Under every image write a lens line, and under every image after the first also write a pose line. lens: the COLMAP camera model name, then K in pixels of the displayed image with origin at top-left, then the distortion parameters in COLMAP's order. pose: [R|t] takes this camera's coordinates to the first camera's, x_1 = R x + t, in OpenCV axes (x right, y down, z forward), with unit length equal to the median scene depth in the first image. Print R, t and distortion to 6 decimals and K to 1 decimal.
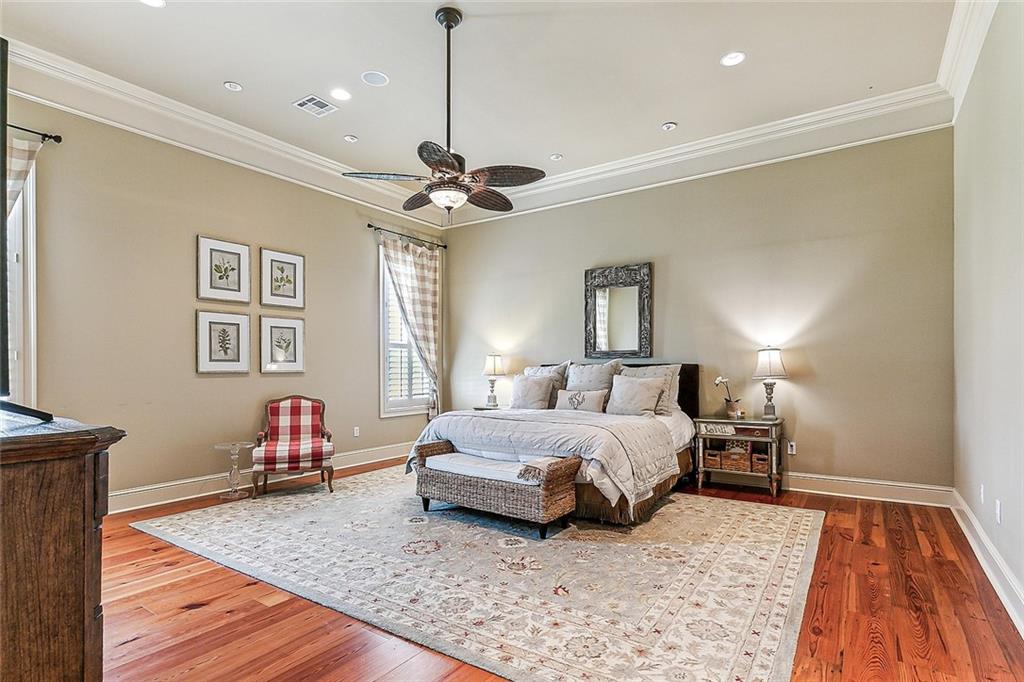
lens RADIAL K [[521.0, 0, 499.3], [0, 521.0, 365.8], [0, 0, 1]] dist [0.001469, -0.001065]
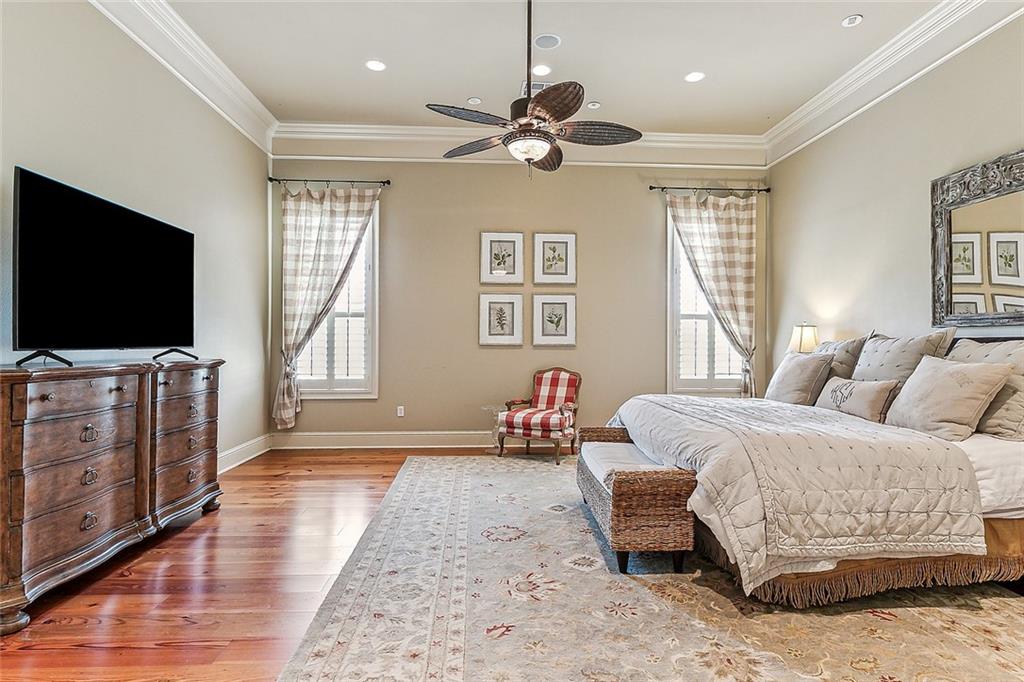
lens RADIAL K [[521.0, 0, 509.7], [0, 521.0, 338.8], [0, 0, 1]] dist [0.001469, -0.001065]
pose [[0.618154, 0.000814, -0.786056, 0.370503], [-0.004985, 0.999983, -0.002885, 0.002471], [0.786041, 0.005702, 0.618148, 0.272227]]
